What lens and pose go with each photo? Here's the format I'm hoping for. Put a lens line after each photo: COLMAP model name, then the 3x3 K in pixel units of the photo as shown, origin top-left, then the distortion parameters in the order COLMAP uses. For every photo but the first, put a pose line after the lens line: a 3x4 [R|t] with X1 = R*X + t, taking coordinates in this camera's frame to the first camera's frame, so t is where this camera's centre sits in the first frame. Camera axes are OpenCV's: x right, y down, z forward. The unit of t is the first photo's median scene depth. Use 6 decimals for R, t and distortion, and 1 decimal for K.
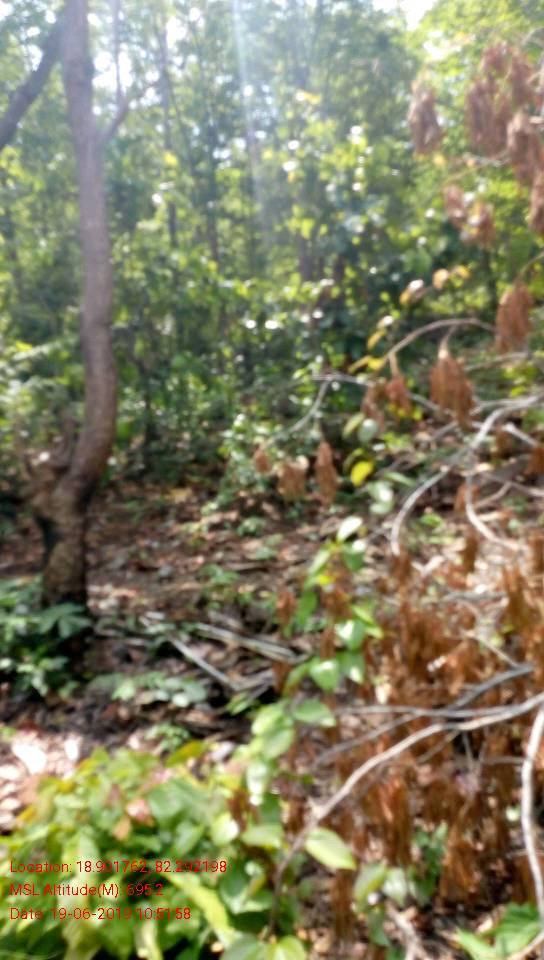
lens RADIAL K [[719.6, 0, 267.6], [0, 719.6, 480.0], [0, 0, 1]] dist [0.056830, -0.083997]
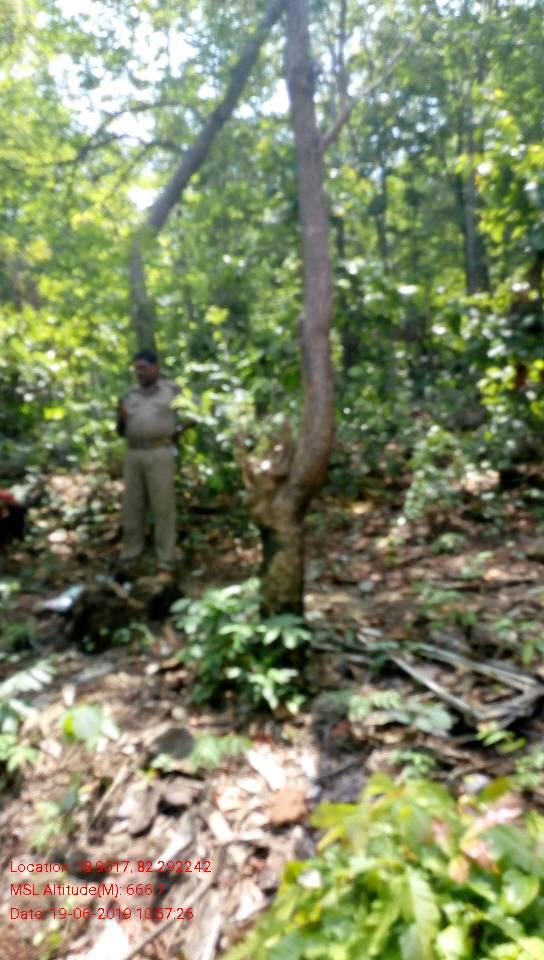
lens RADIAL K [[719.6, 0, 267.6], [0, 719.6, 480.0], [0, 0, 1]] dist [0.056830, -0.083997]
pose [[0.980985, 0.013720, -0.193596, -0.111016], [-0.018102, 0.999618, -0.020880, 0.009008], [0.193235, 0.023988, 0.980859, 0.027477]]
